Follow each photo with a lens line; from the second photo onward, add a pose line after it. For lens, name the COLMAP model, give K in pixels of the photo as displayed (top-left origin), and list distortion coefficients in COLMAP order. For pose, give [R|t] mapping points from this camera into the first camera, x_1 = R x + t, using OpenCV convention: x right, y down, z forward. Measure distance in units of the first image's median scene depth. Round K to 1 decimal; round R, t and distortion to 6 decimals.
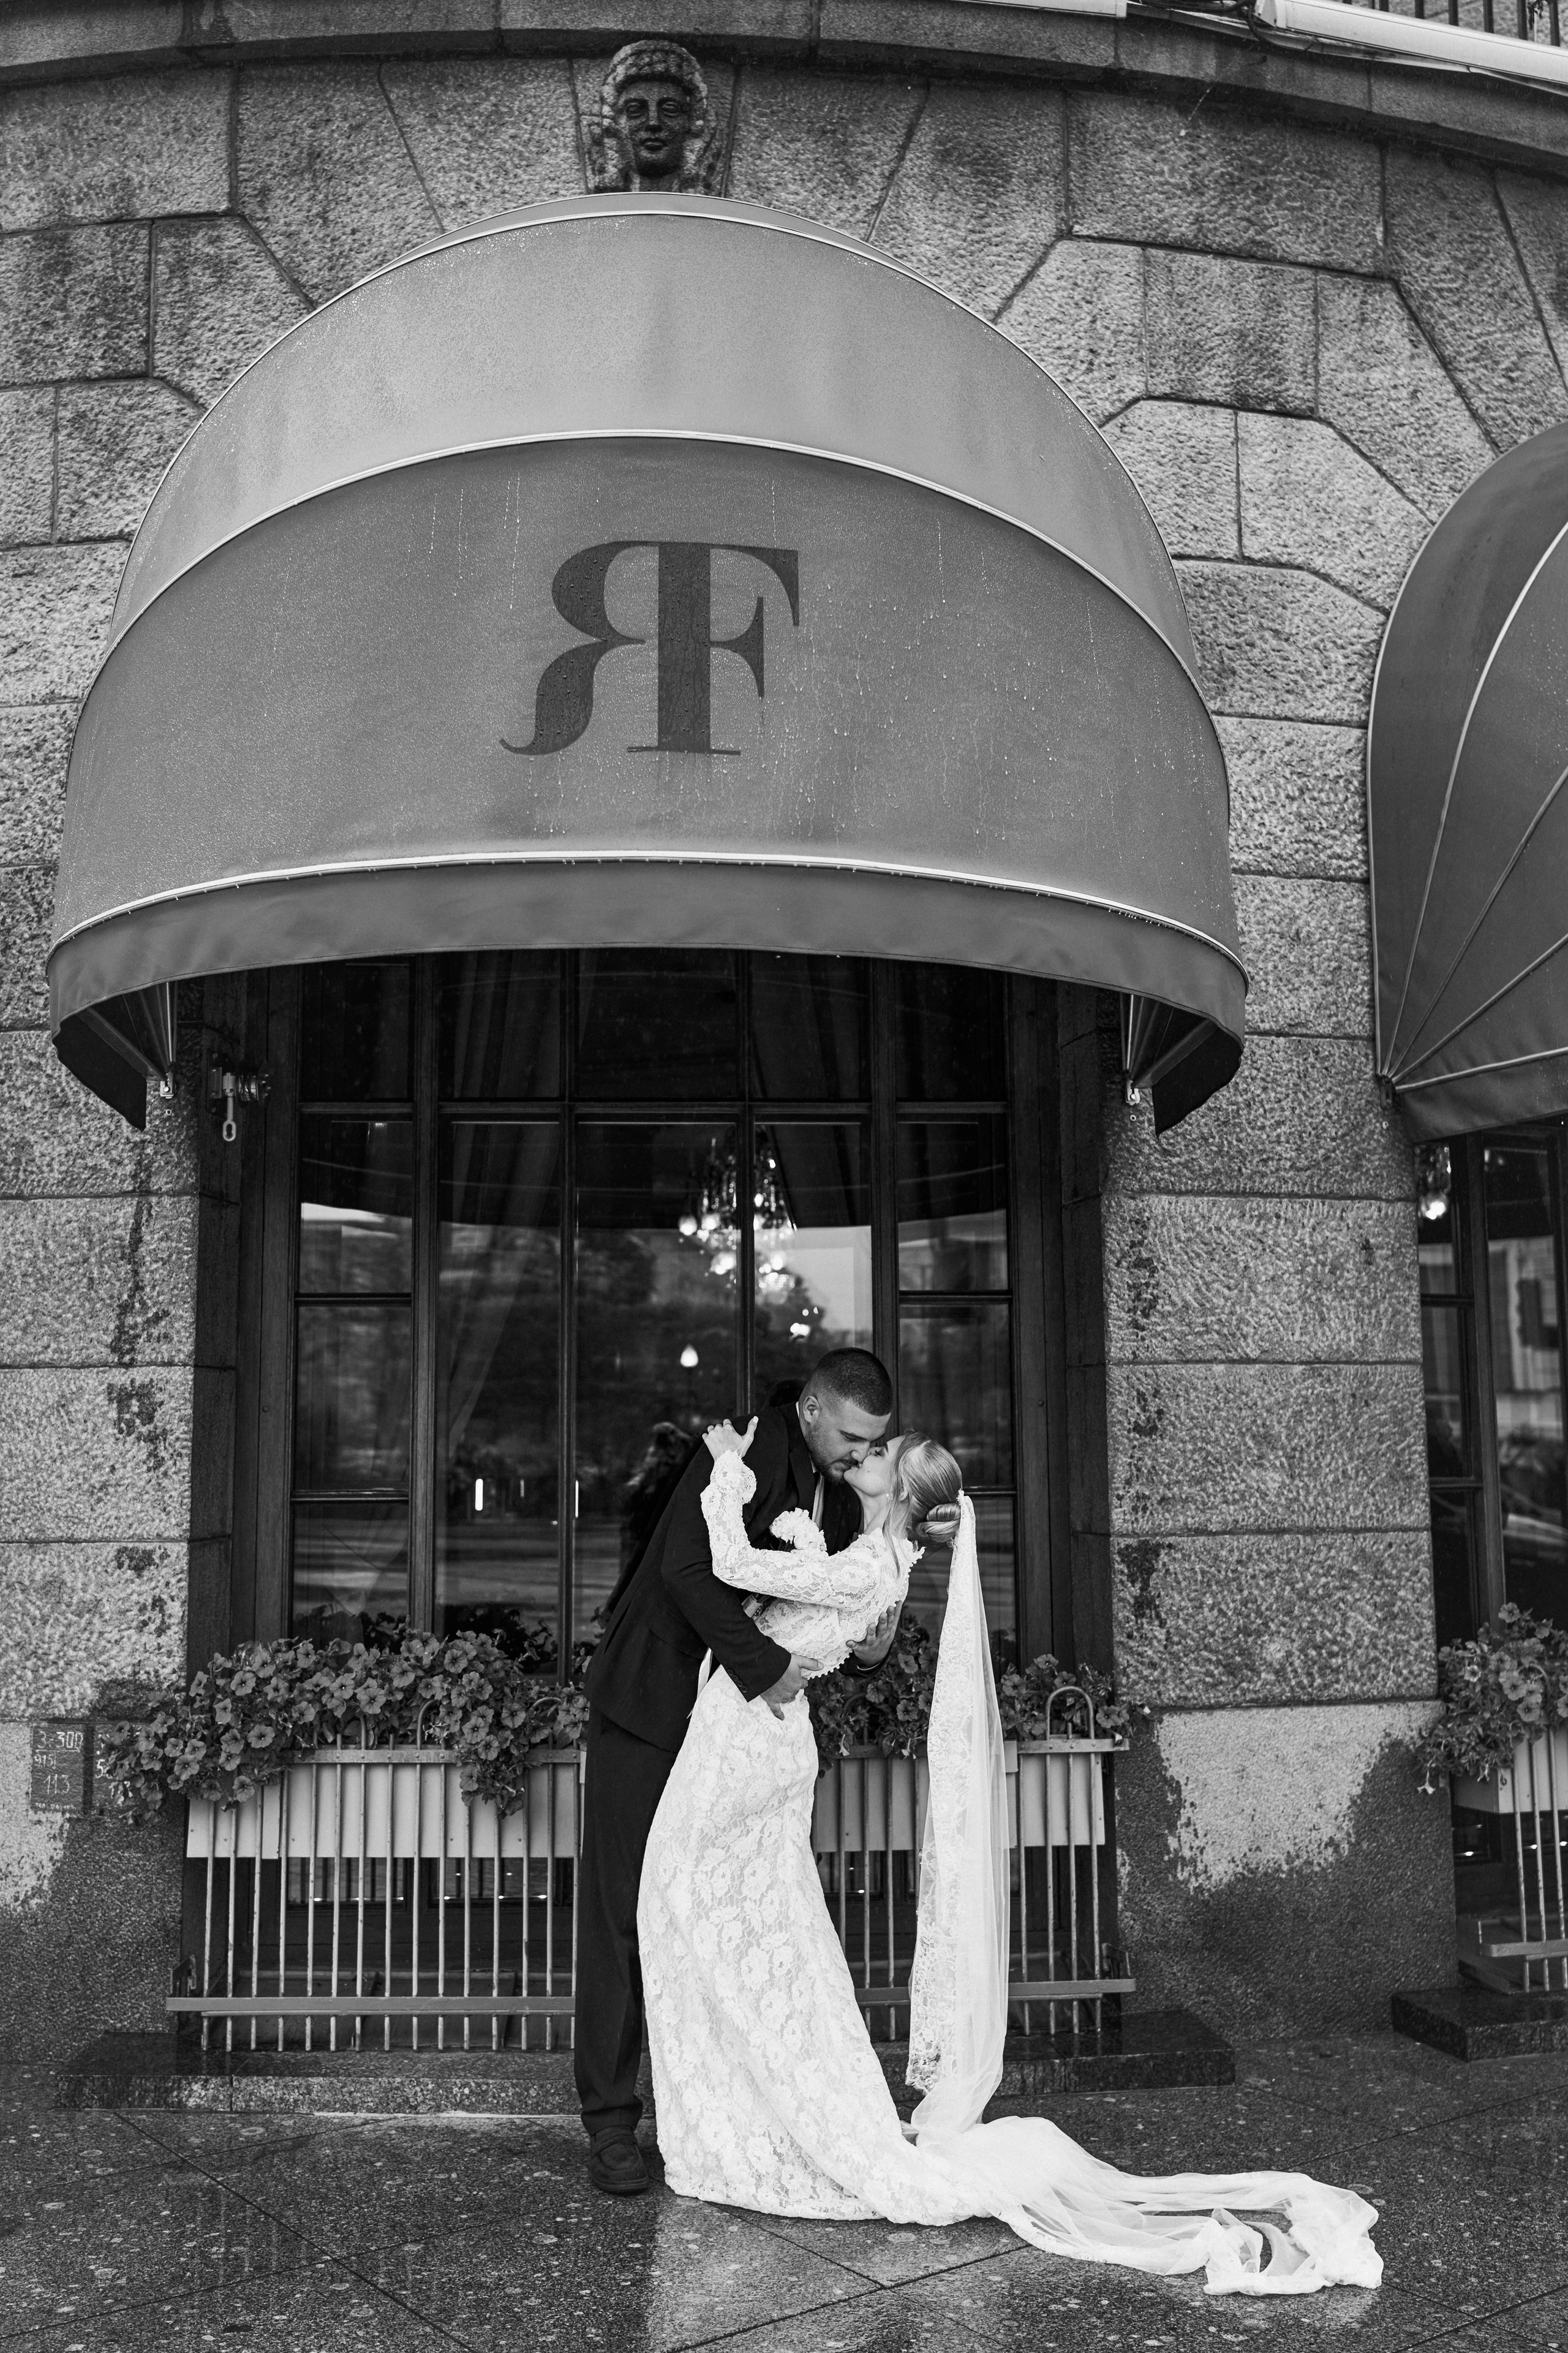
lens RADIAL K [[2262.6, 0, 767.1], [0, 2262.6, 1141.6], [0, 0, 1]] dist [0.005844, 0.013568]
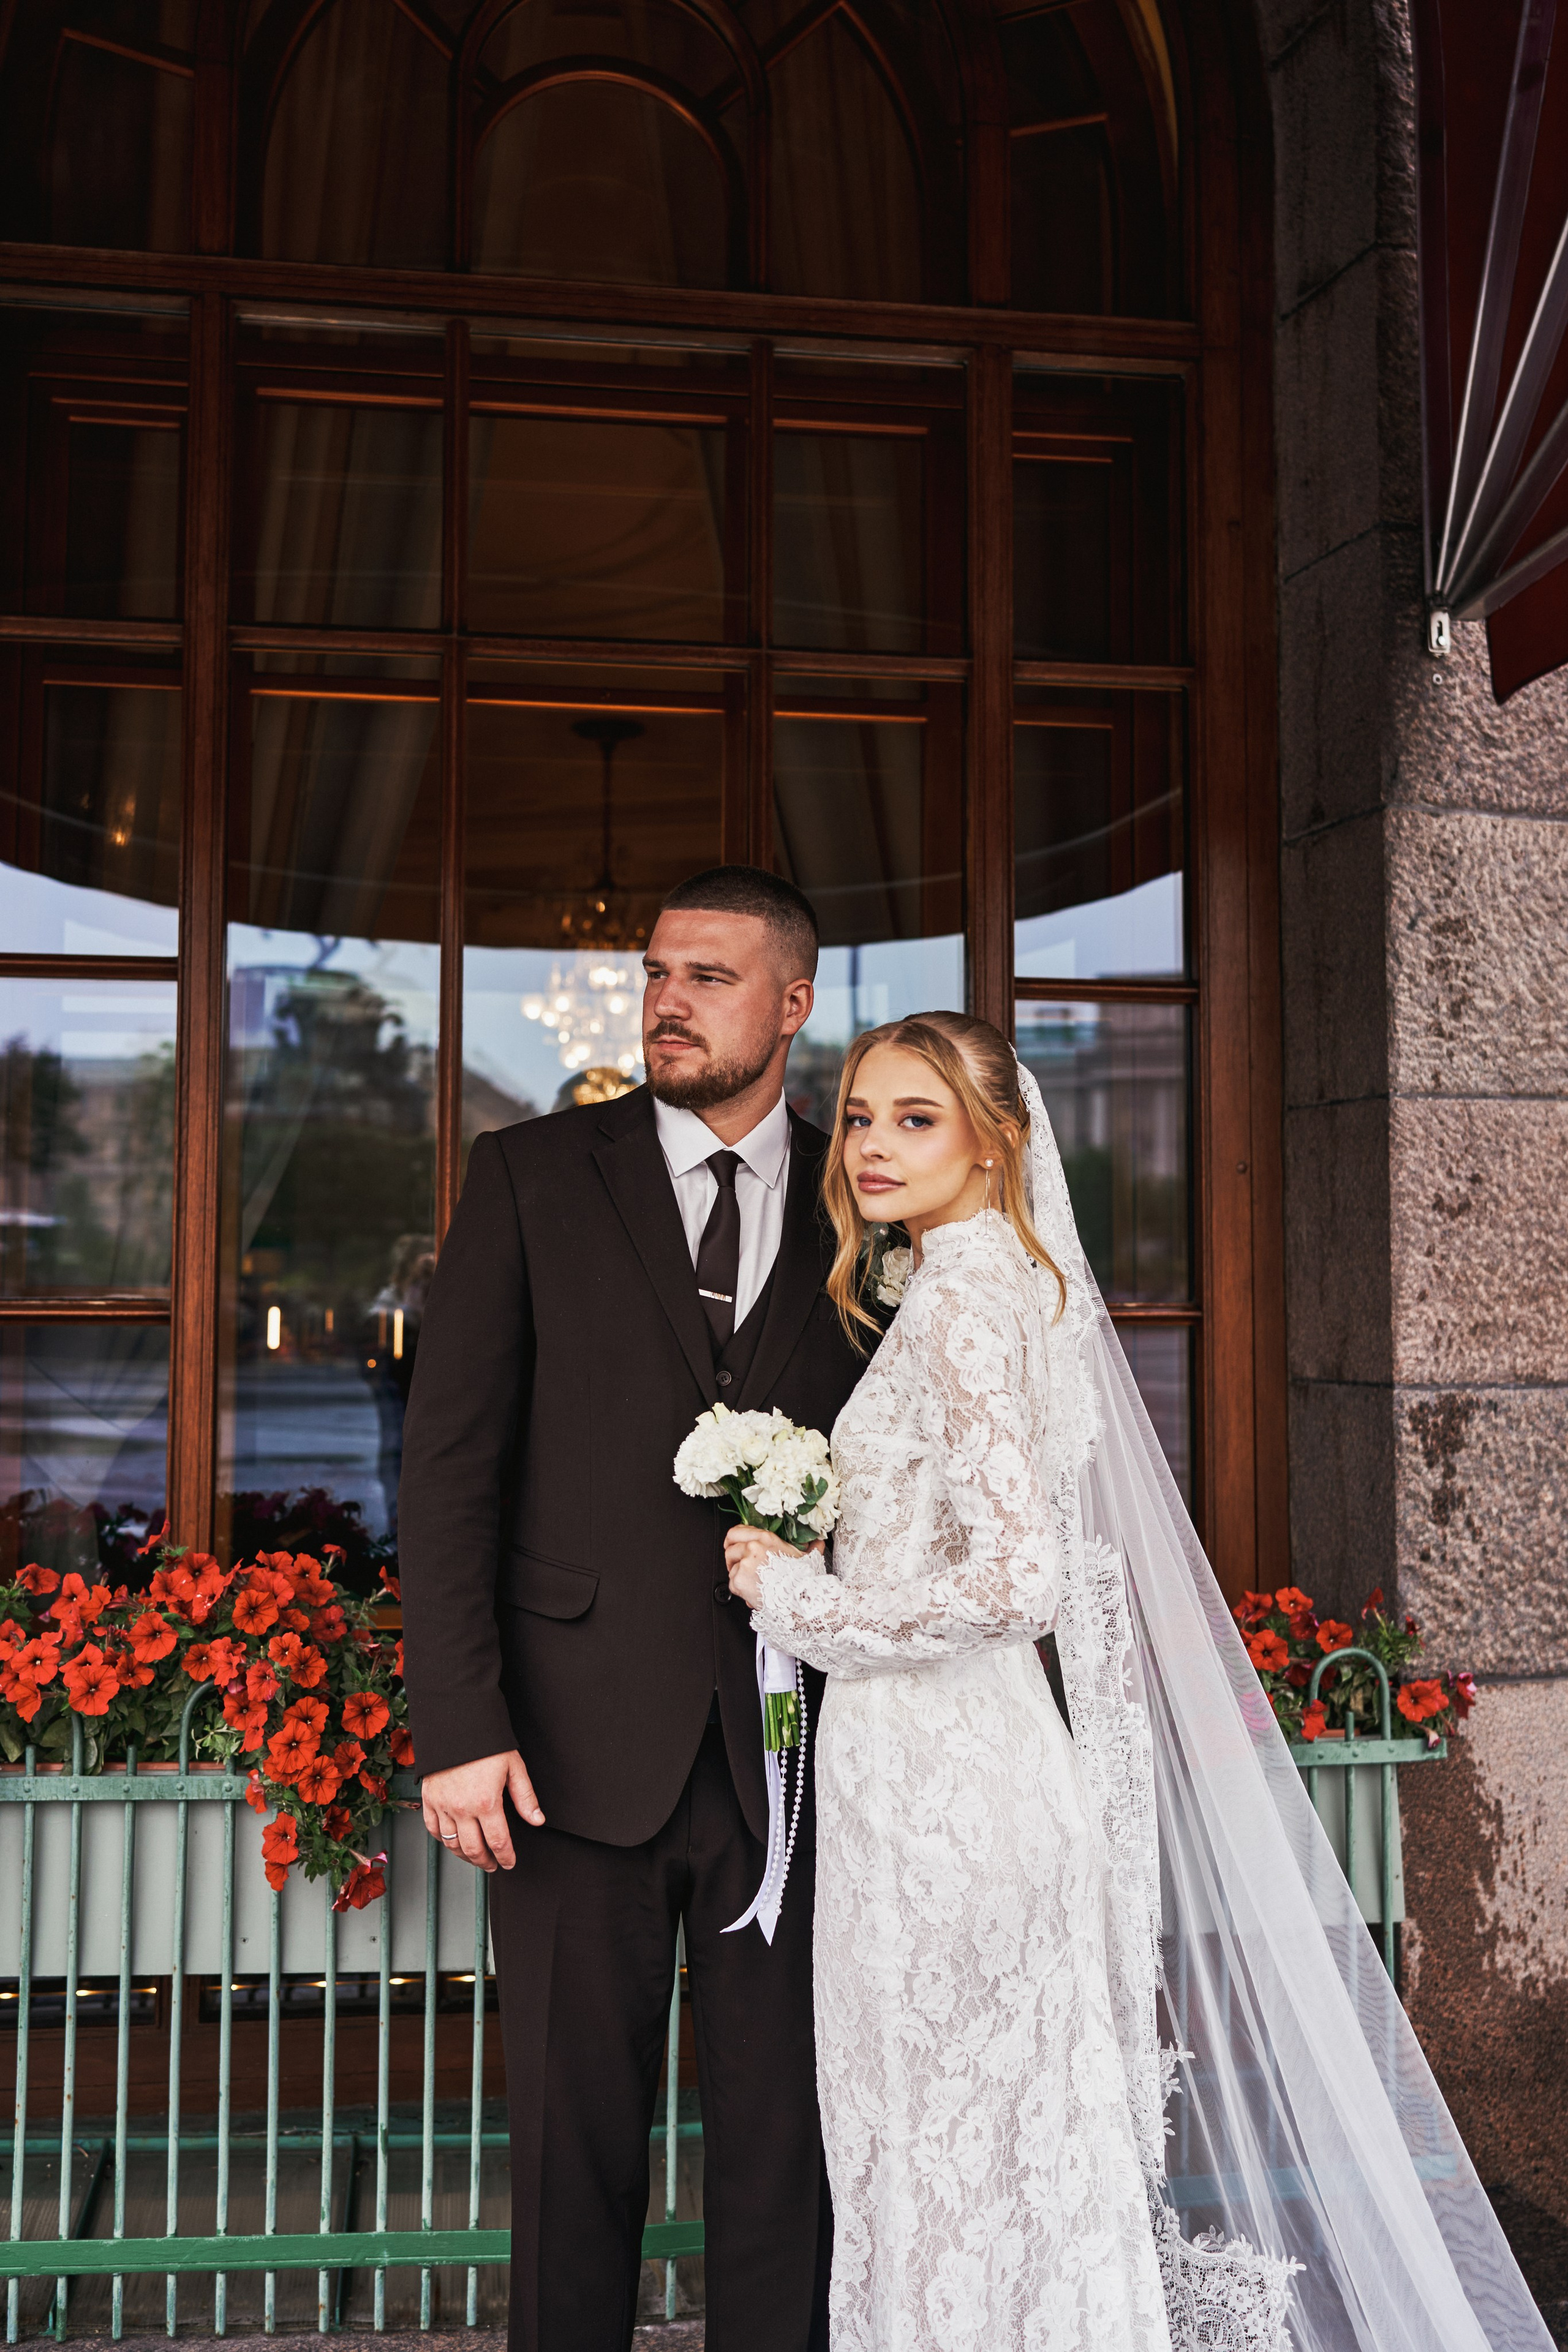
lens RADIAL K [[2261.9, 0, 767.1], [0, 2261.9, 1141.2], [0, 0, 1]] dist [0.005844, 0.013568]
pose [[0.995589, 0.017345, 0.092207, -0.064914], [-0.023406, 0.997607, 0.065061, 0.077270], [-0.090858, -0.066933, 0.993612, 0.441807]]
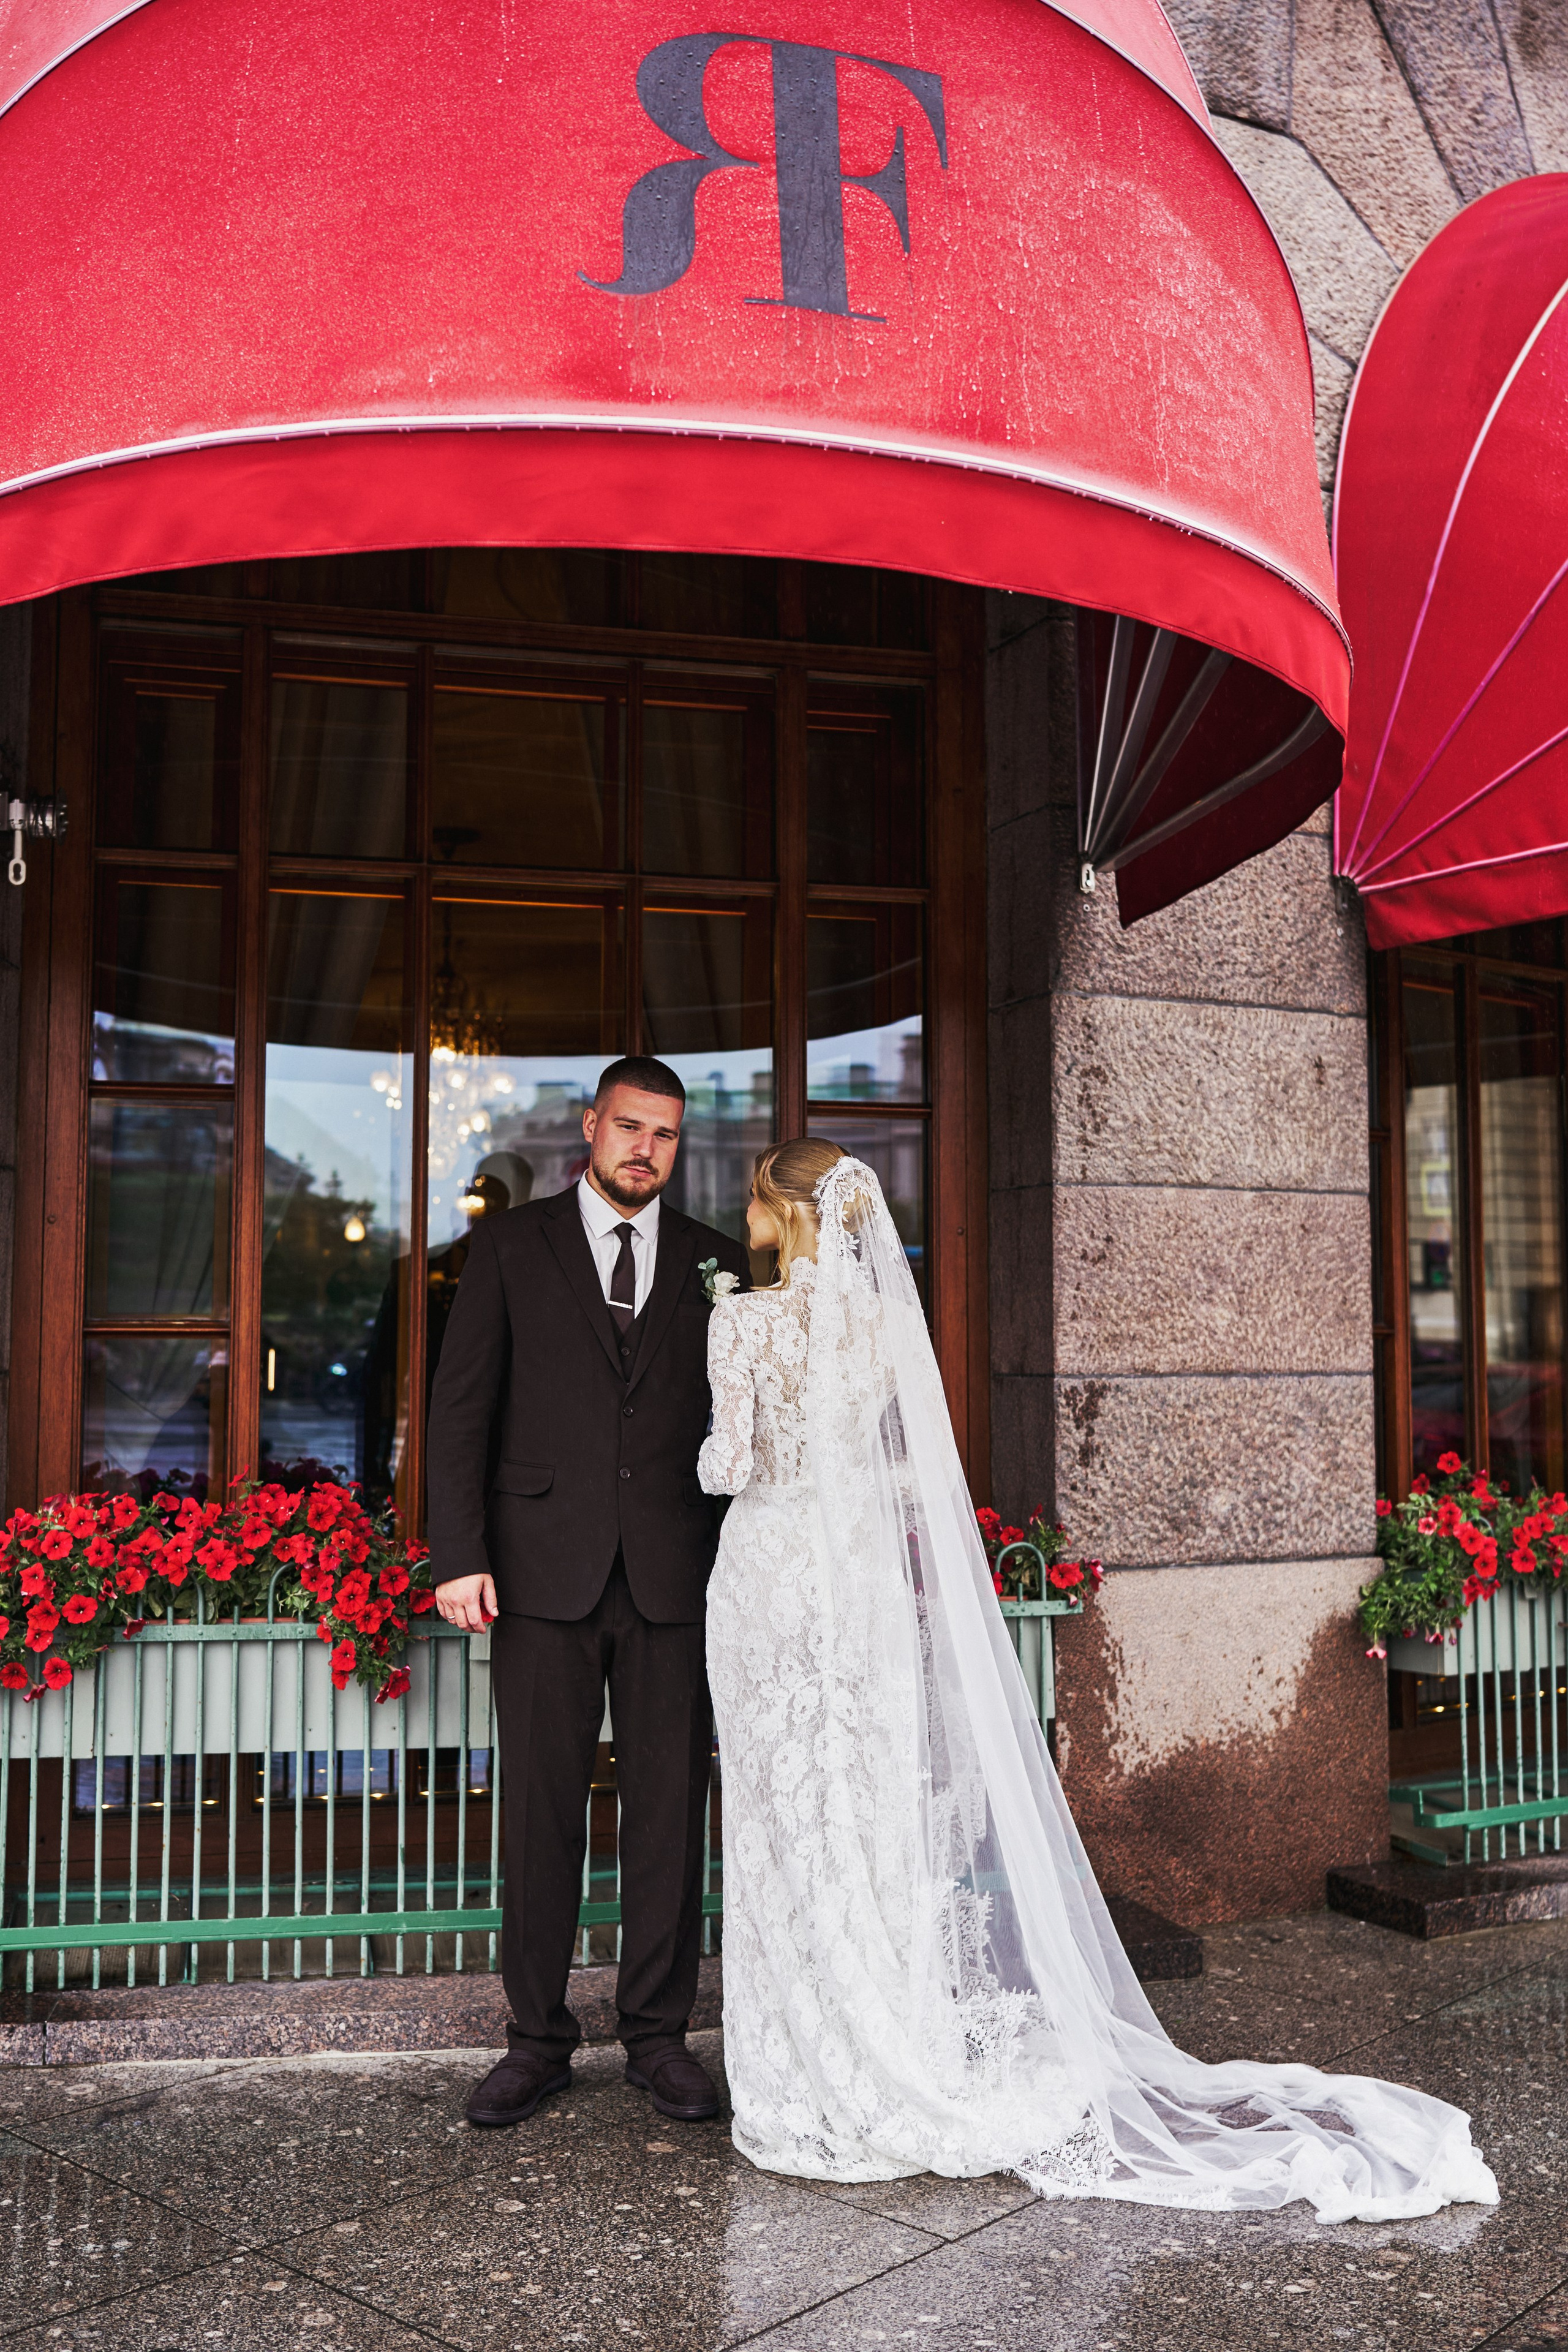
lens RADIAL K [[2262.9, 0, 784.0], [0, 2262.9, 1176.0], [0, 0, 1]] dist [0.009014, 0.007230]
pose [[0.981698, 0.022472, 0.189113, -0.122863], [-0.033366, 0.997950, 0.054616, 0.051372], [-0.187498, -0.059927, 0.980435, 0.156145]]
